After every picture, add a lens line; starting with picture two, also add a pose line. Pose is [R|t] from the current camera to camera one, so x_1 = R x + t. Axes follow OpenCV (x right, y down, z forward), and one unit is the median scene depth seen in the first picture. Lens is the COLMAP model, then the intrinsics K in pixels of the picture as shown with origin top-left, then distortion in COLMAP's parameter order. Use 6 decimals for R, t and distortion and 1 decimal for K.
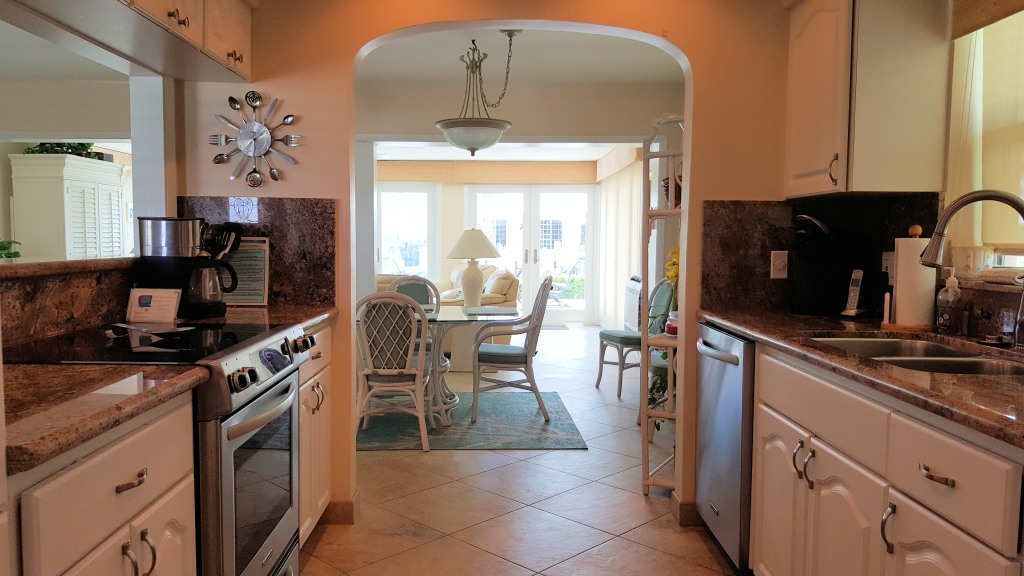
lens RADIAL K [[768.2, 0, 493.6], [0, 768.2, 286.7], [0, 0, 1]] dist [0.091164, -0.167416]
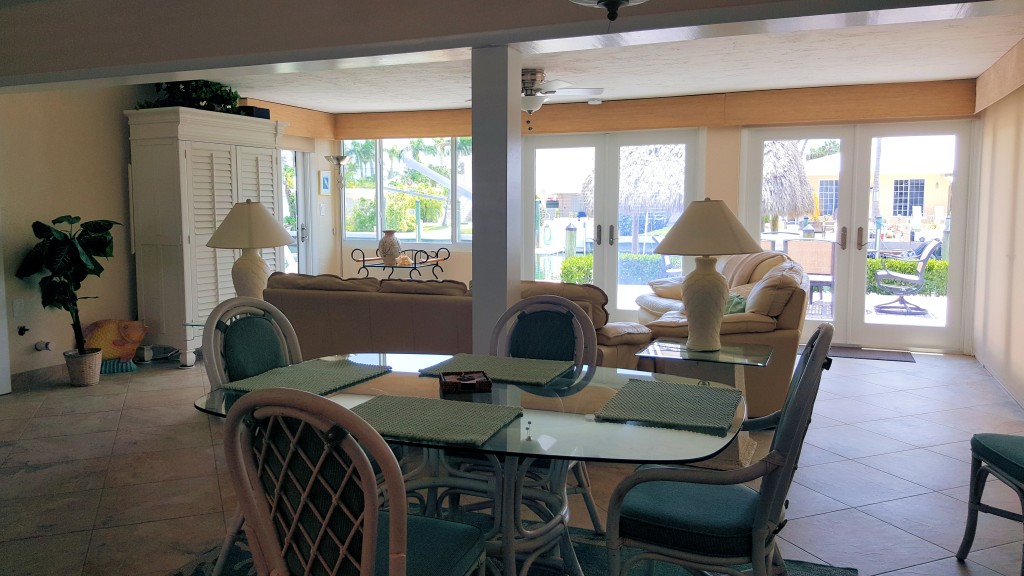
lens RADIAL K [[784.1, 0, 497.9], [0, 784.1, 281.4], [0, 0, 1]] dist [0.083350, -0.141093]
pose [[0.919449, 0.030384, -0.392034, 0.052026], [-0.016874, 0.999141, 0.037860, -0.032831], [0.392847, -0.028195, 0.919171, 0.394643]]
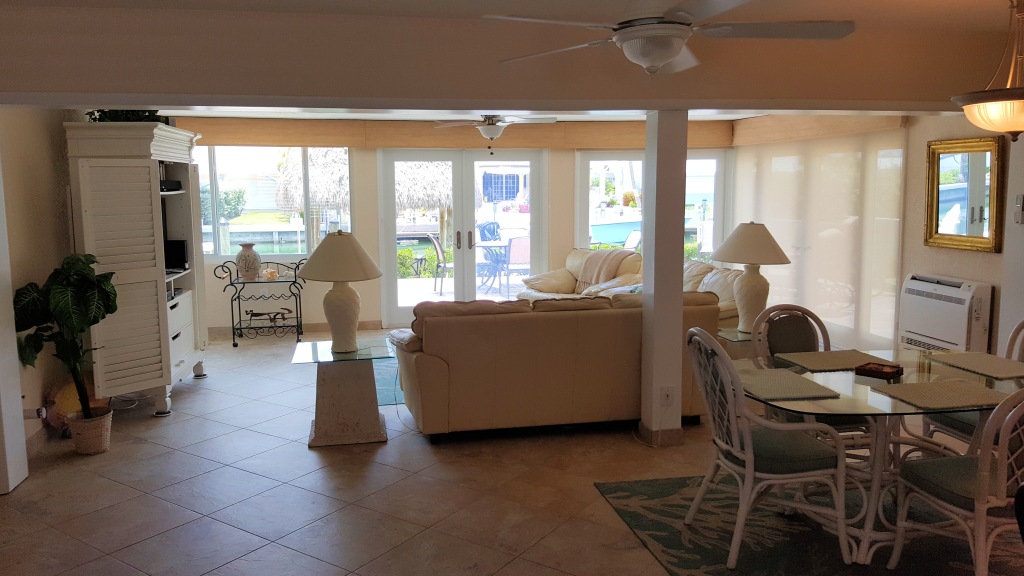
lens RADIAL K [[768.2, 0, 493.6], [0, 768.2, 286.7], [0, 0, 1]] dist [0.091164, -0.167416]
pose [[0.985386, -0.035961, 0.166497, -0.355720], [0.024800, 0.997334, 0.068635, -0.064362], [-0.168521, -0.063503, 0.983650, 0.277799]]
